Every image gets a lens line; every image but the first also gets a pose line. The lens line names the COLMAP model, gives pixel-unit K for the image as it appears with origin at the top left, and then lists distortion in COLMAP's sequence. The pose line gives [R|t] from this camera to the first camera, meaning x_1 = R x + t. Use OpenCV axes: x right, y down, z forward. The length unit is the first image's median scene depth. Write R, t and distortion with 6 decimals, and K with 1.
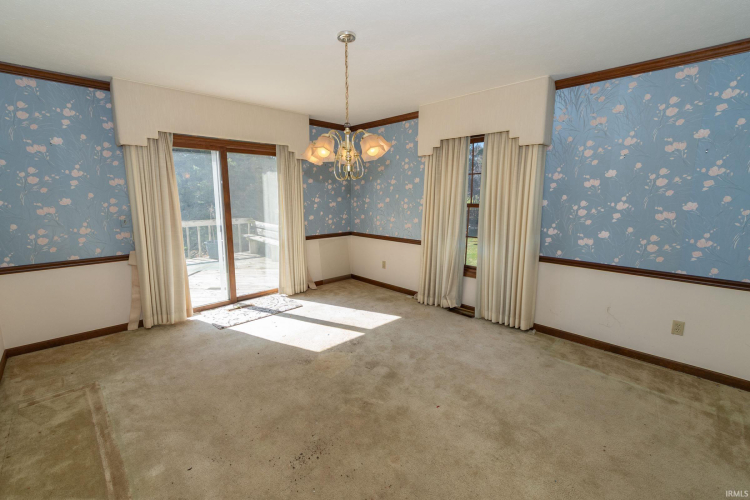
lens RADIAL K [[332.6, 0, 374.1], [0, 332.6, 244.6], [0, 0, 1]] dist [-0.001542, 0.000437]
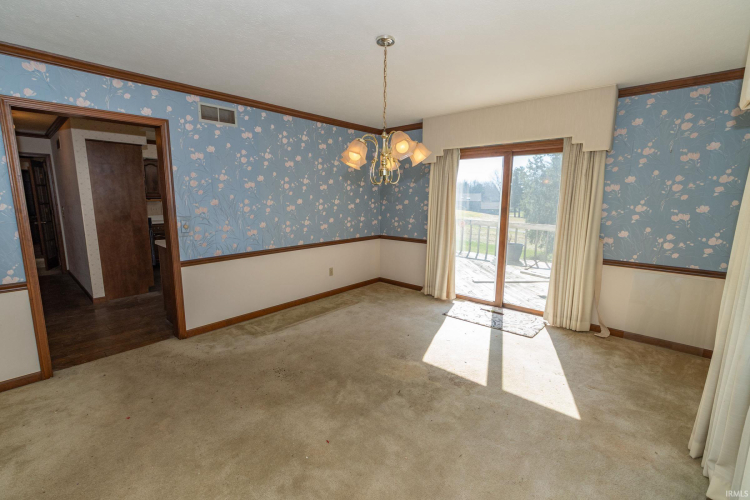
lens RADIAL K [[332.6, 0, 375.1], [0, 332.6, 249.1], [0, 0, 1]] dist [-0.001542, 0.000437]
pose [[0.063170, 0.155045, -0.985886, 0.585643], [-0.162828, 0.976223, 0.143092, -0.087982], [0.984630, 0.151491, 0.086914, 0.590963]]
